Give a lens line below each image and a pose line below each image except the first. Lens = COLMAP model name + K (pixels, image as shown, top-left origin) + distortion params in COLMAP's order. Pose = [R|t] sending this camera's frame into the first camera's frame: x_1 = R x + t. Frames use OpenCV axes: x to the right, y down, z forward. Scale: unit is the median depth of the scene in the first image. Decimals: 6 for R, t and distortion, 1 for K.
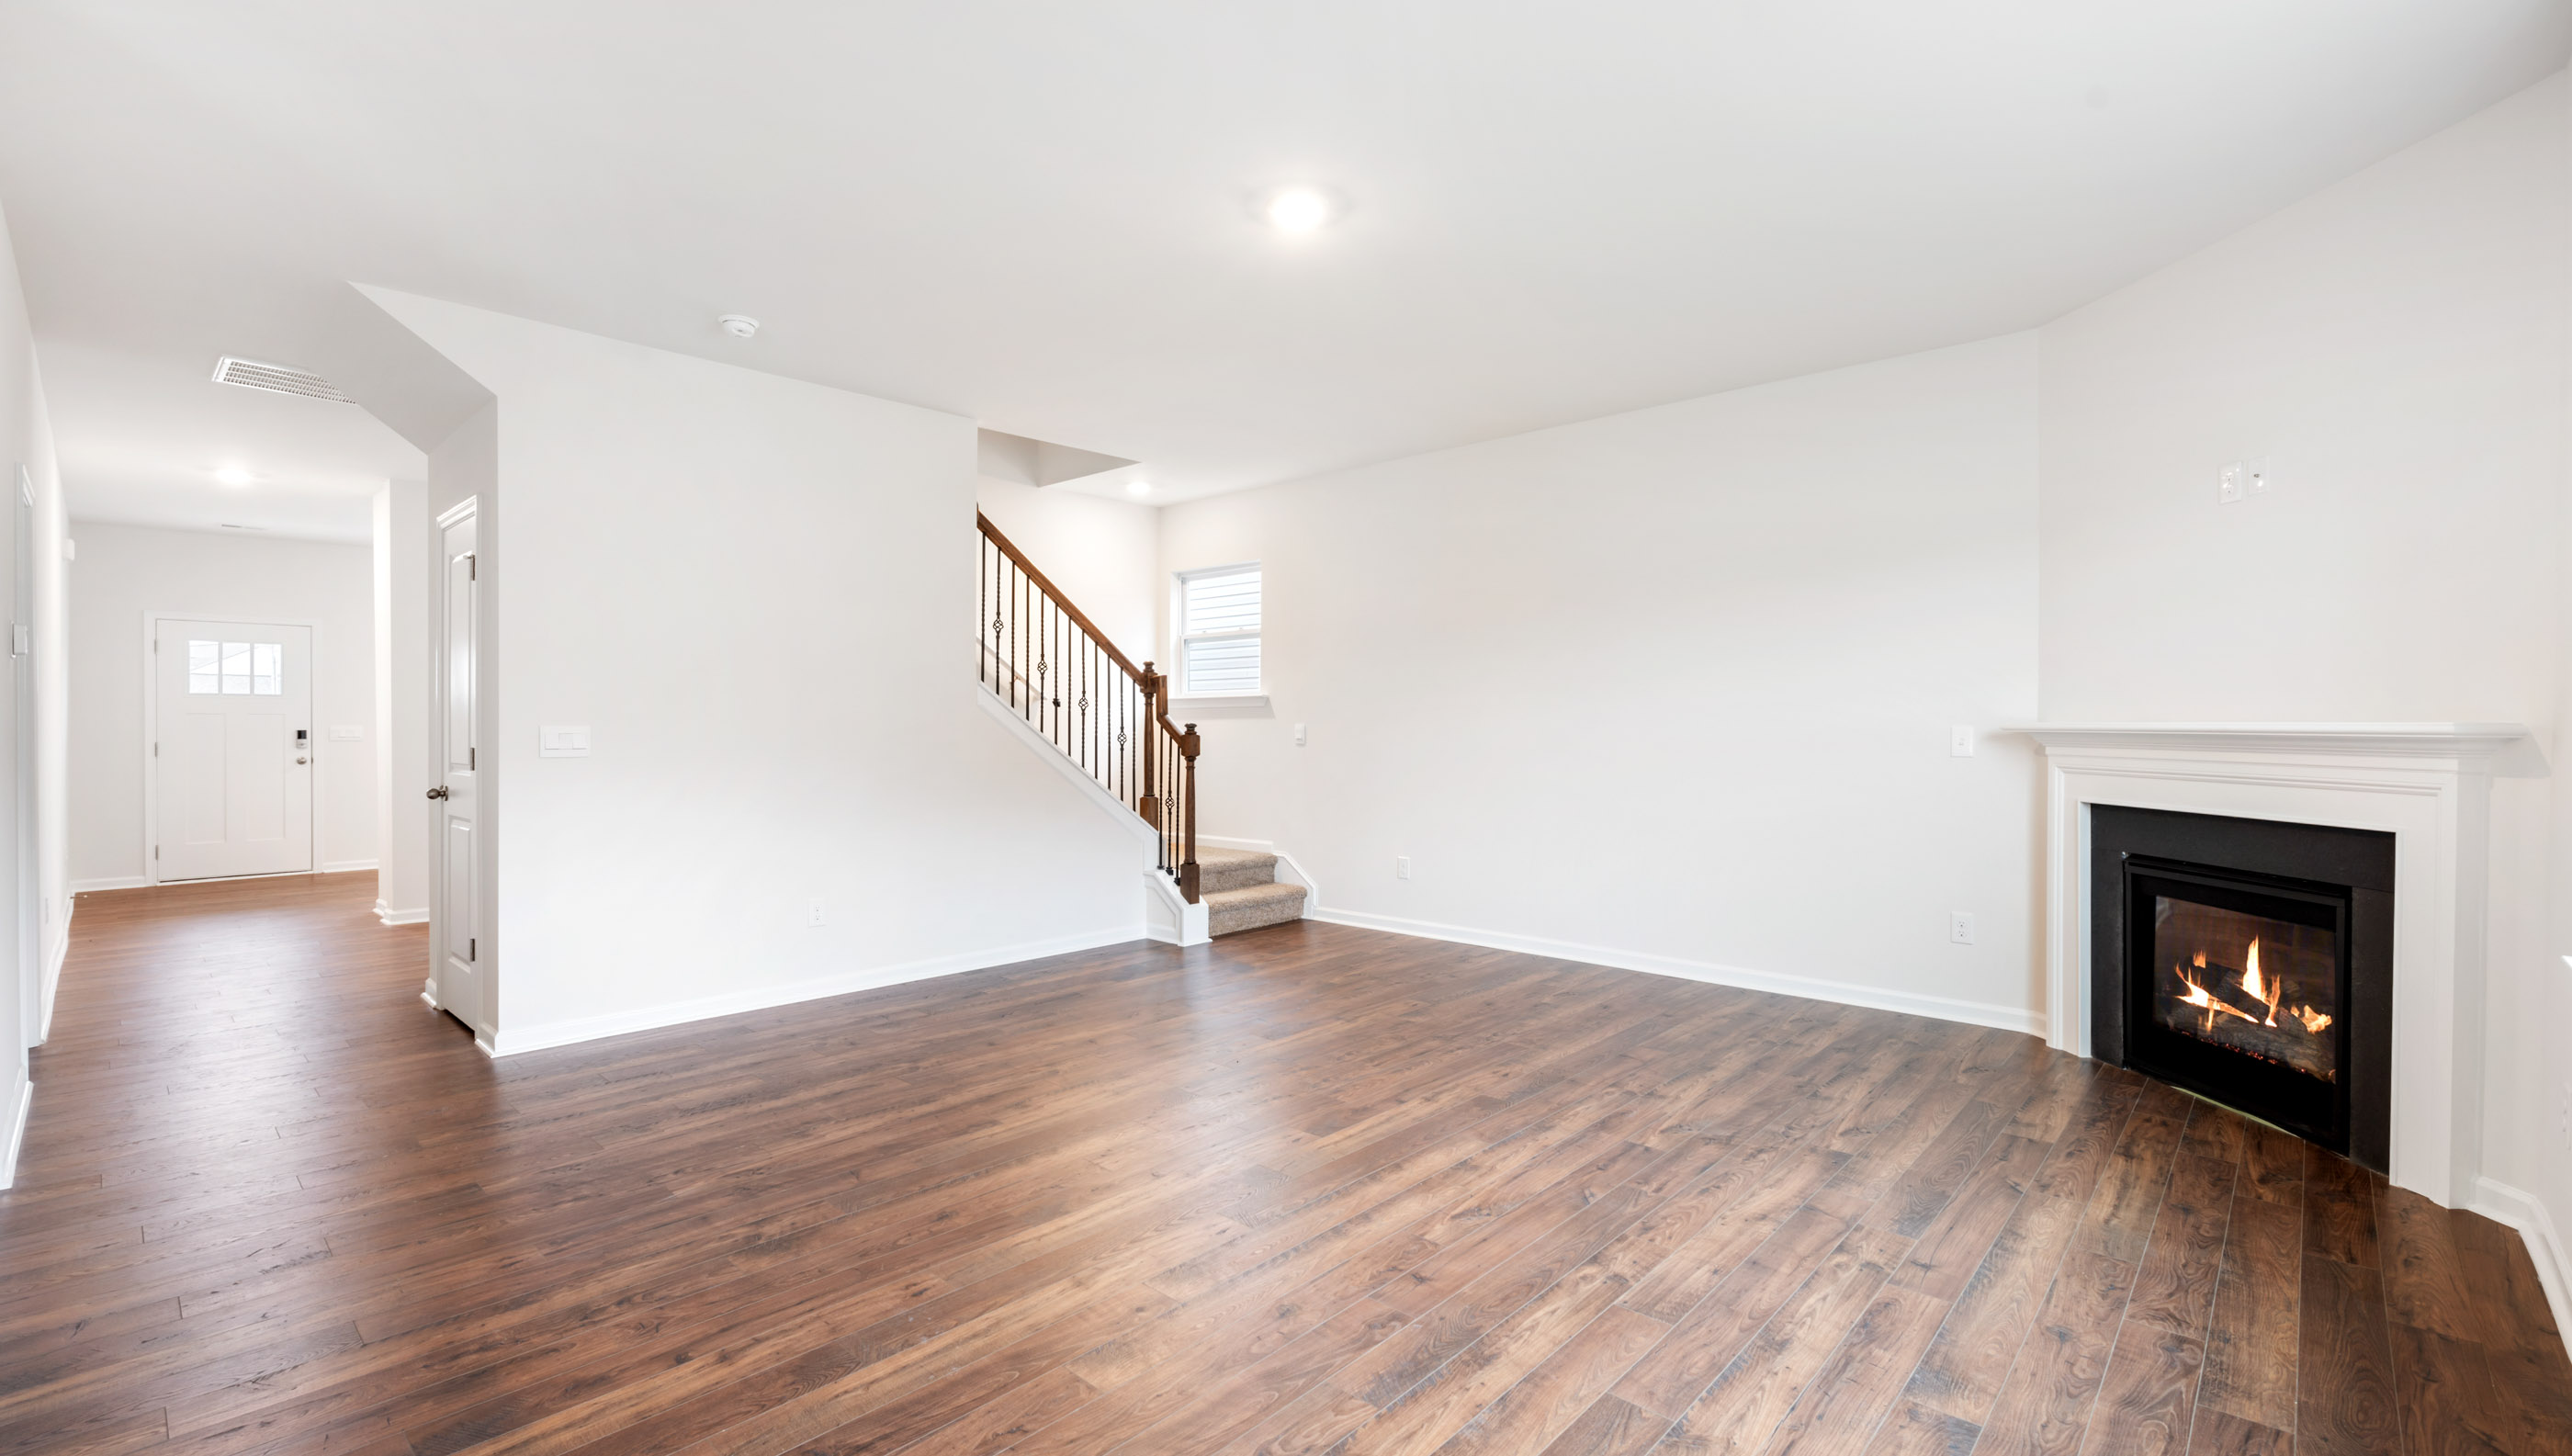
lens RADIAL K [[1104.7, 0, 1286.0], [0, 1104.7, 728.0], [0, 0, 1]] dist [-0.003151, -0.000040]
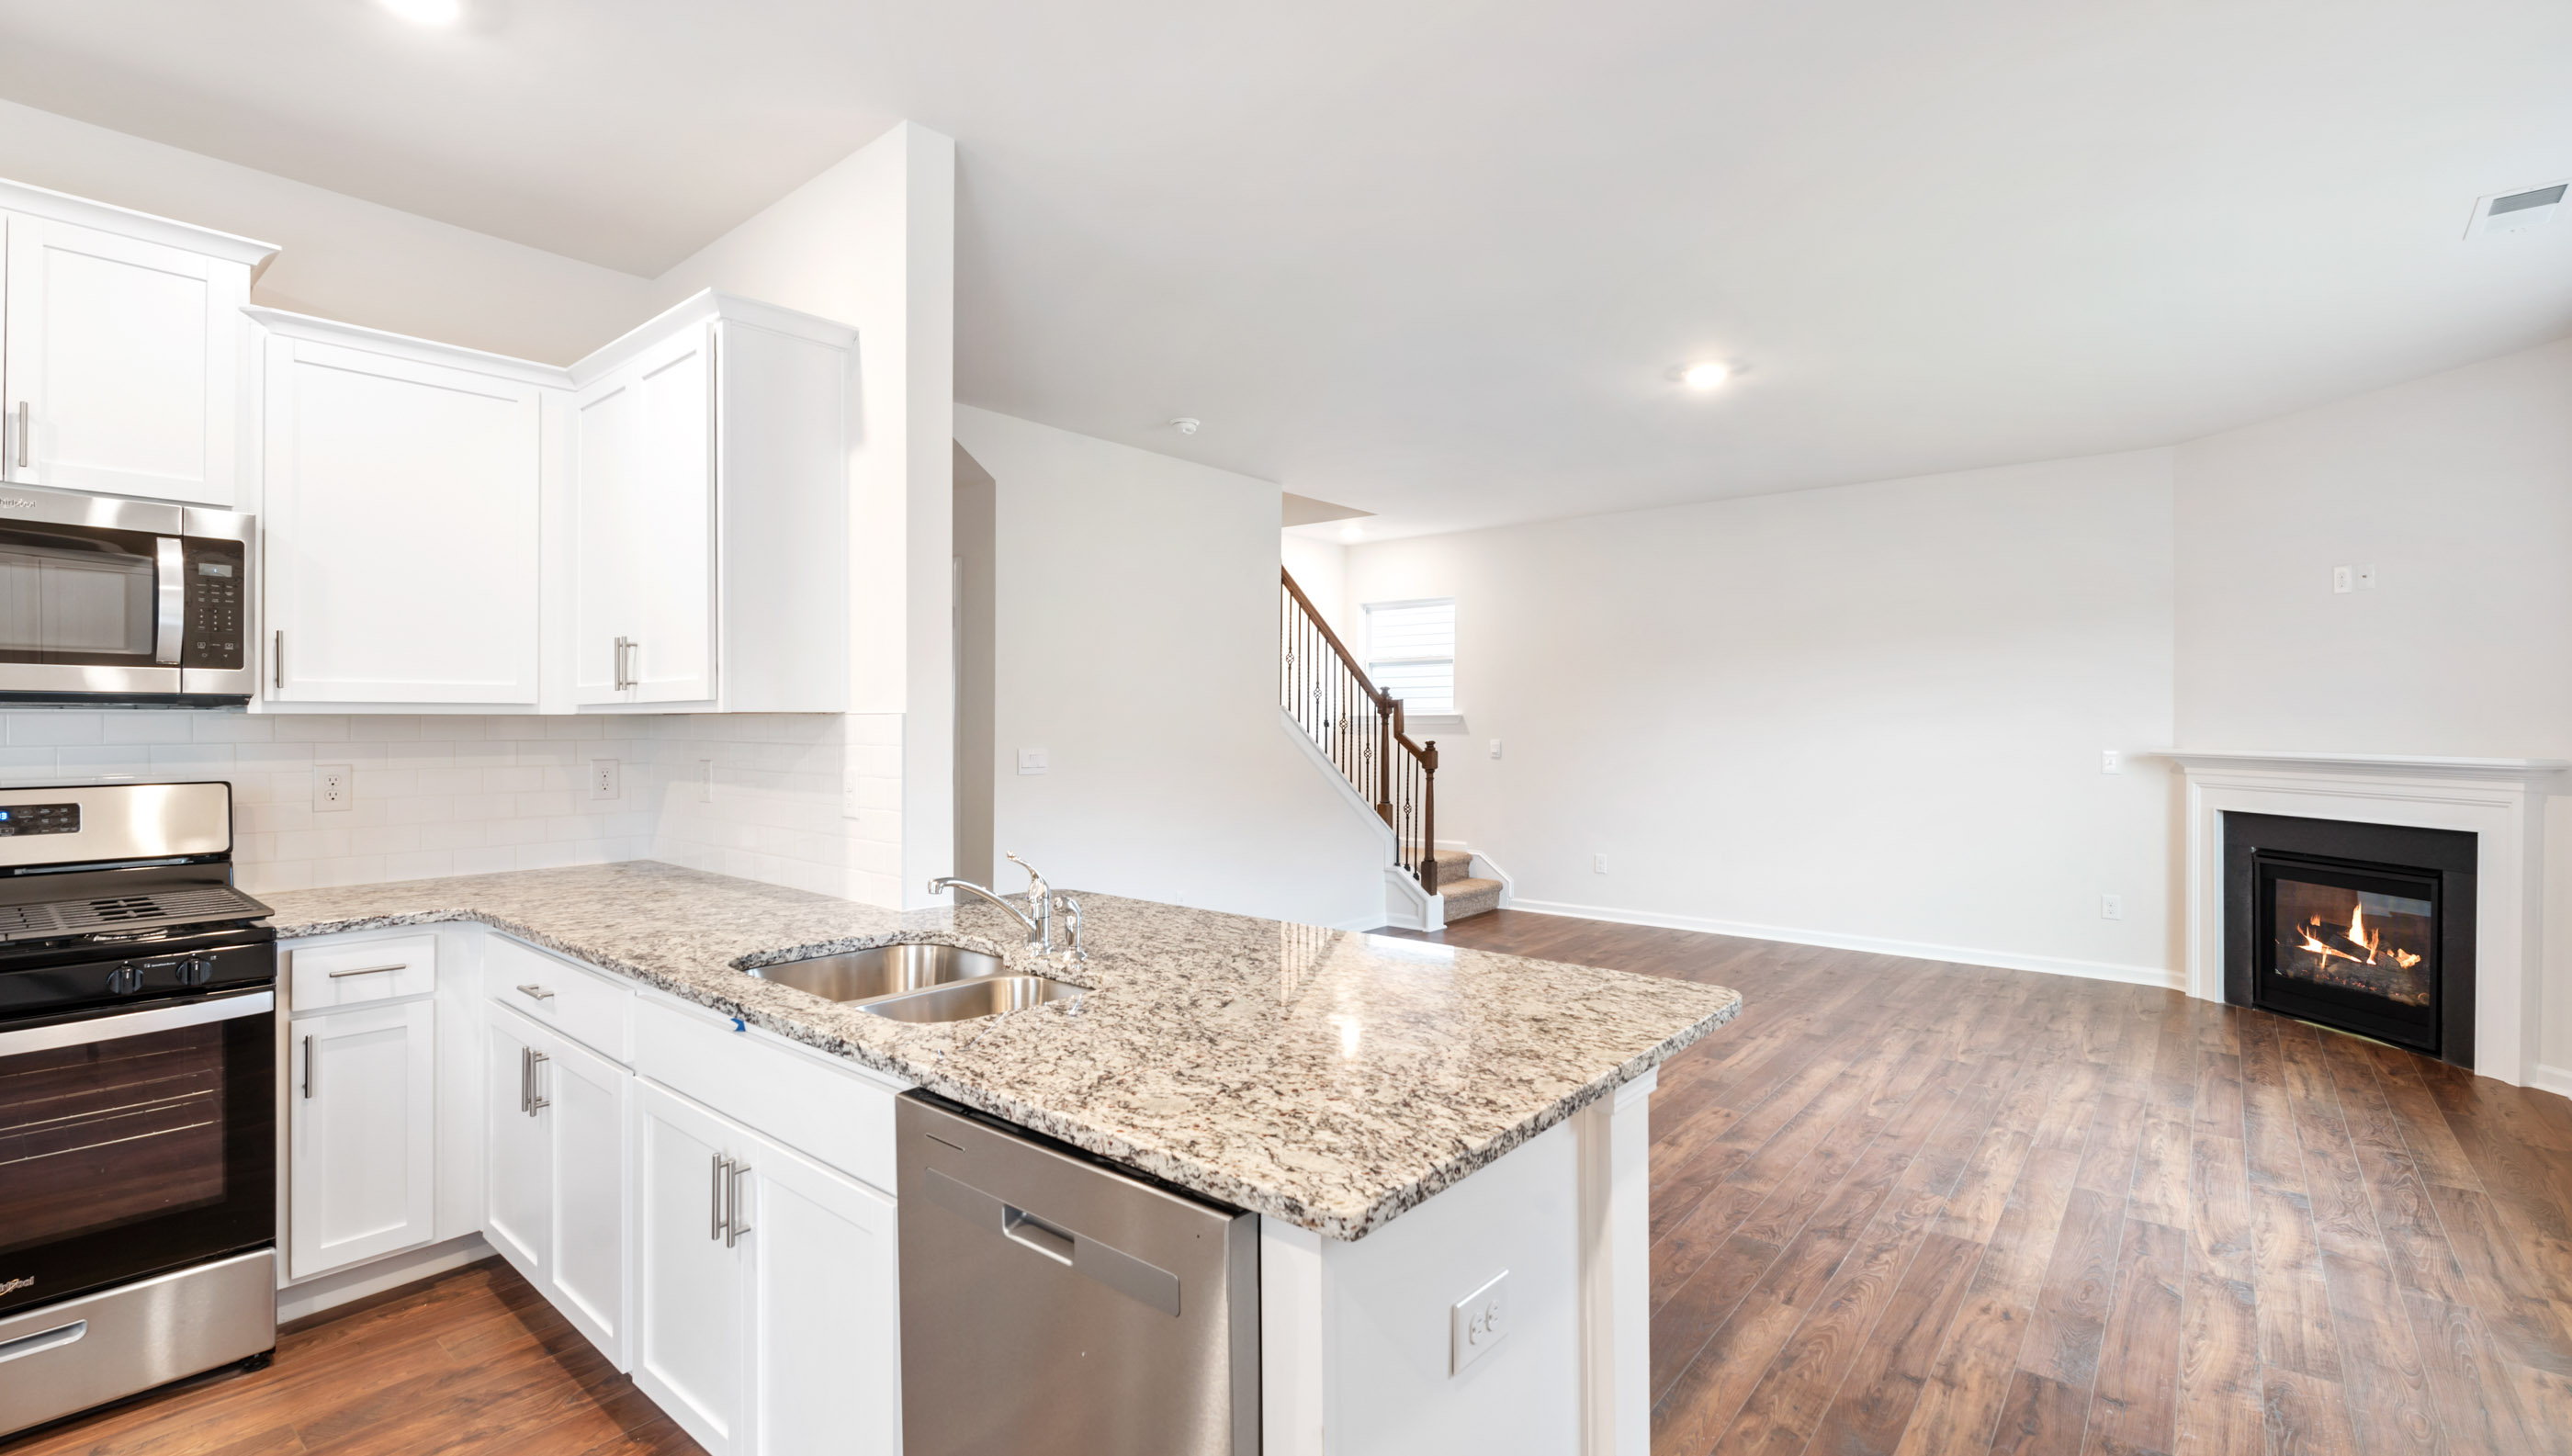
lens RADIAL K [[1123.7, 0, 1294.9], [0, 1123.7, 718.1], [0, 0, 1]] dist [-0.002938, -0.000182]
pose [[0.997981, 0.003897, 0.063397, -0.506072], [-0.003416, 0.999965, -0.007701, -0.031147], [-0.063425, 0.007468, 0.997959, -0.297489]]
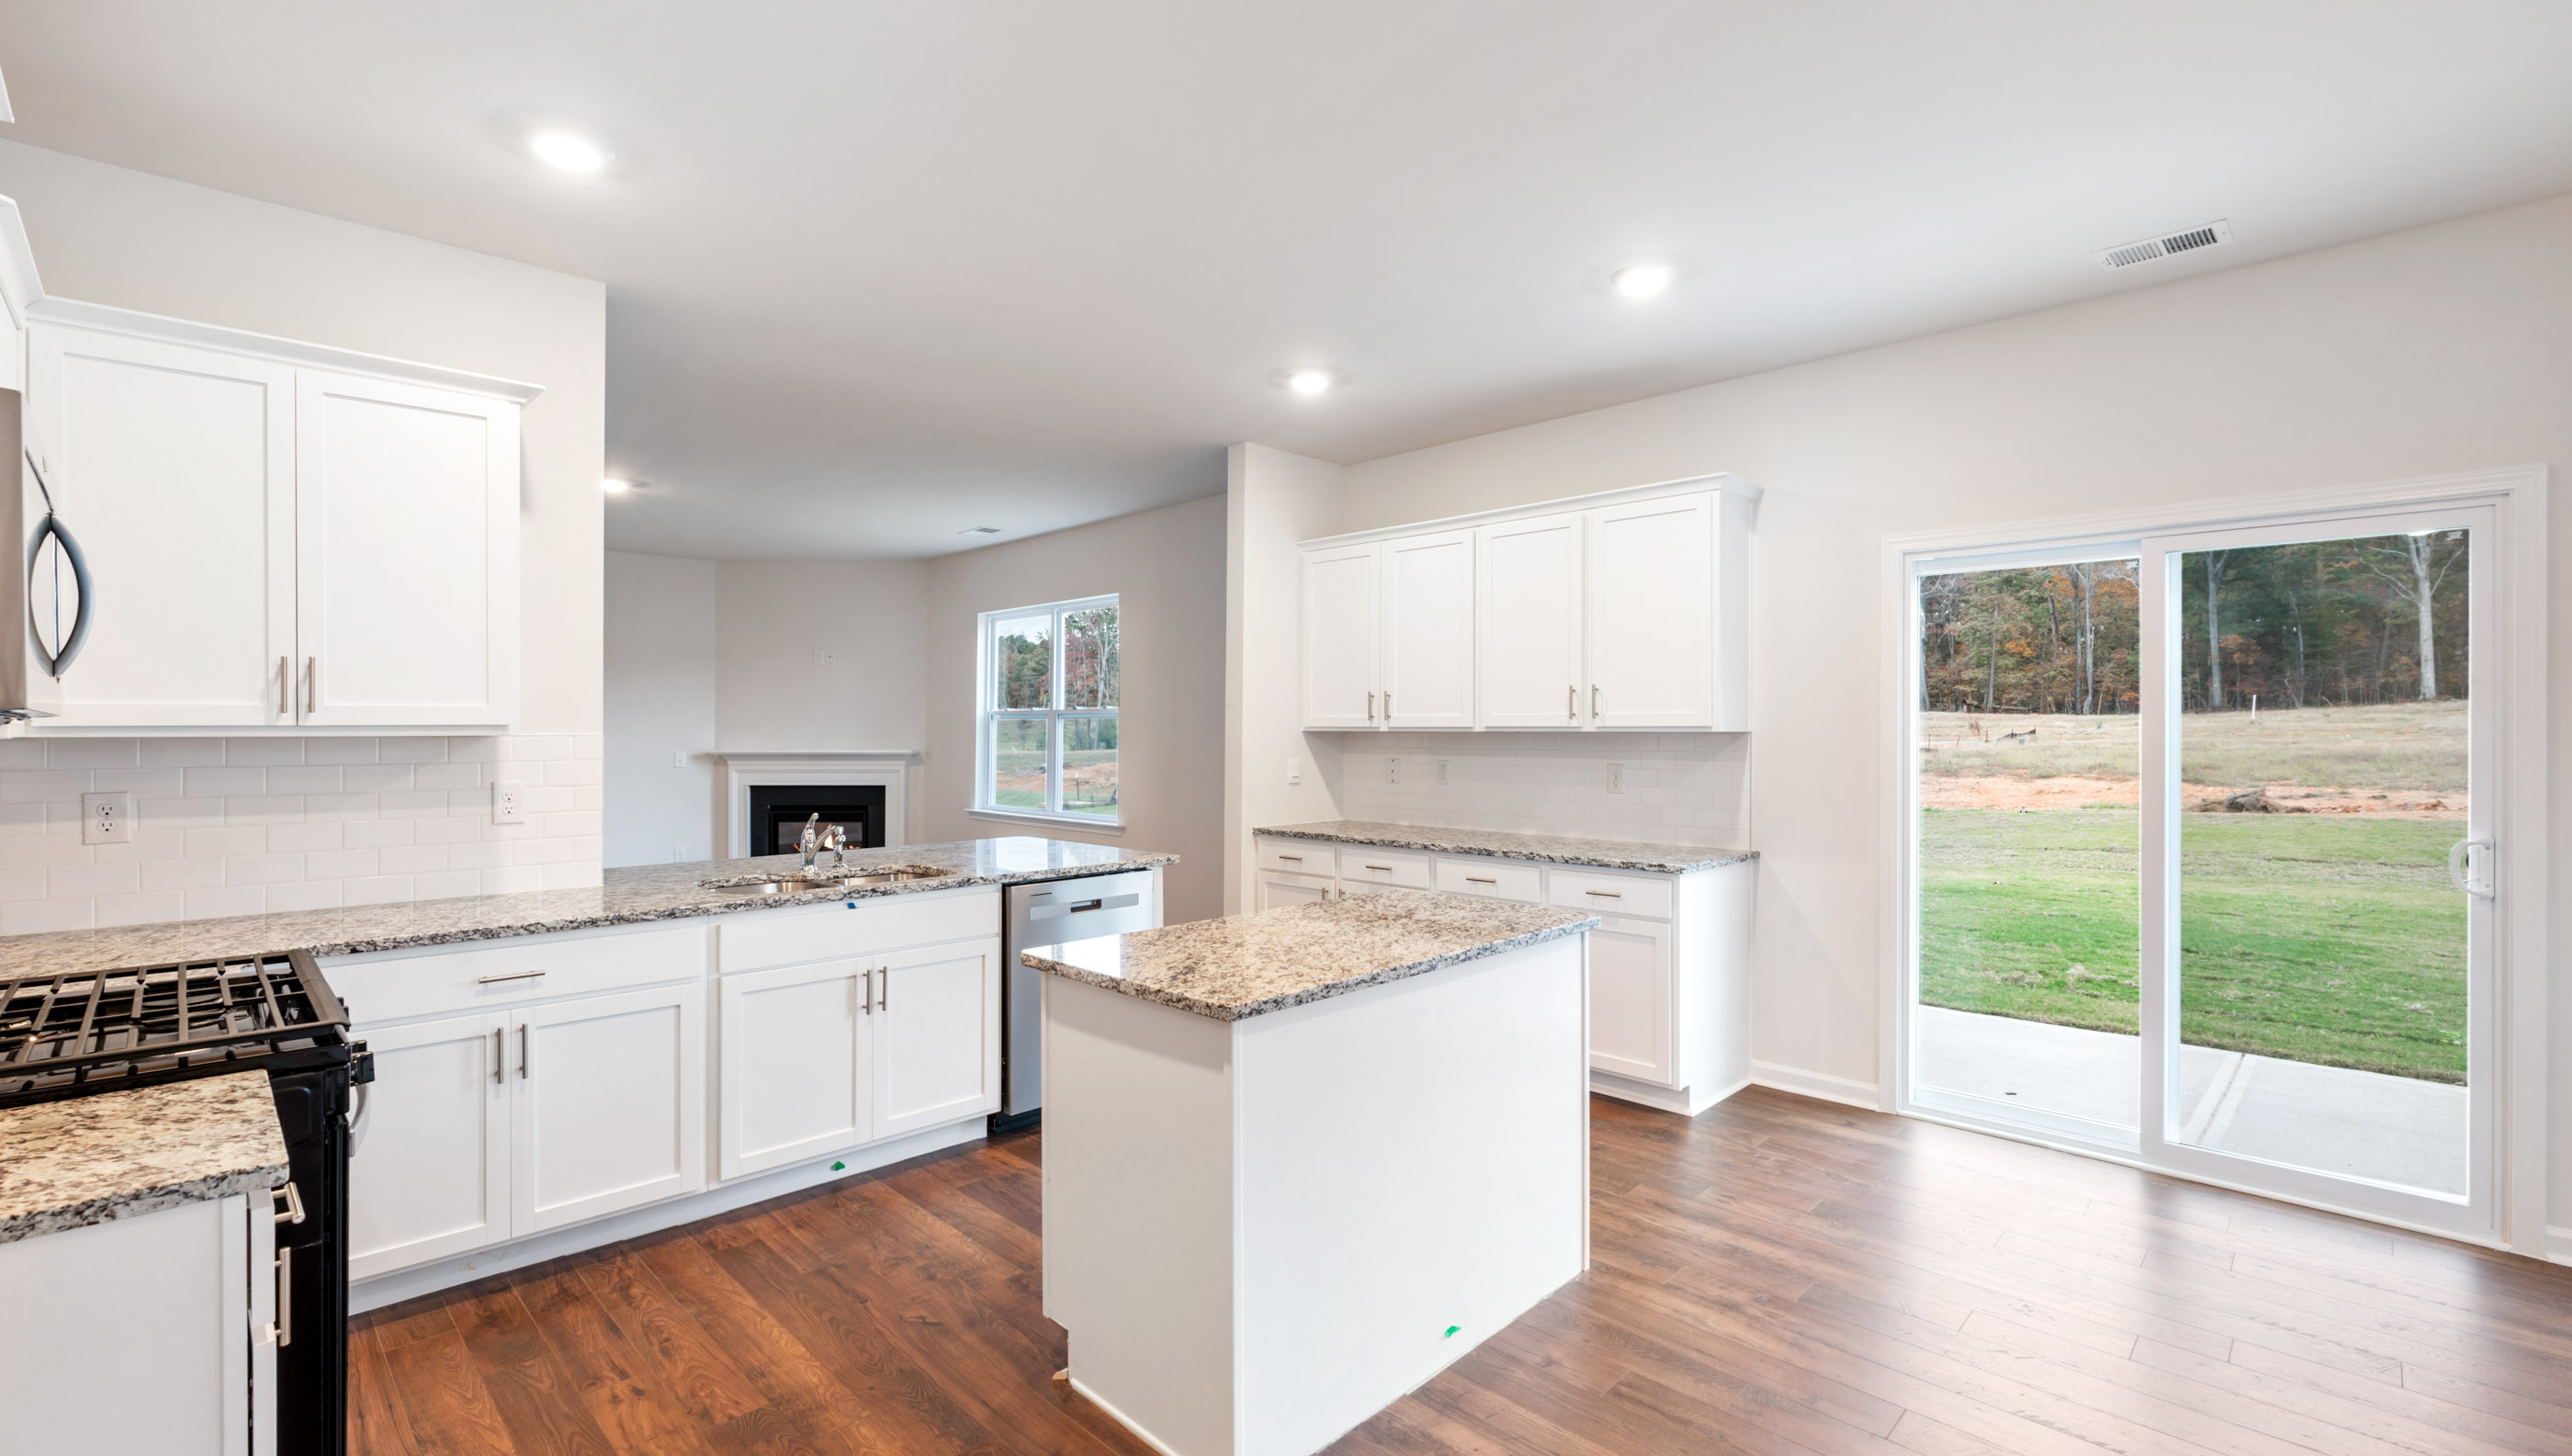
lens RADIAL K [[1104.7, 0, 1286.0], [0, 1104.7, 728.0], [0, 0, 1]] dist [-0.003151, -0.000040]
pose [[0.018669, 0.003524, 0.999820, -1.609513], [0.005097, 0.999980, -0.003620, -0.038373], [-0.999813, 0.005164, 0.018650, -0.143724]]
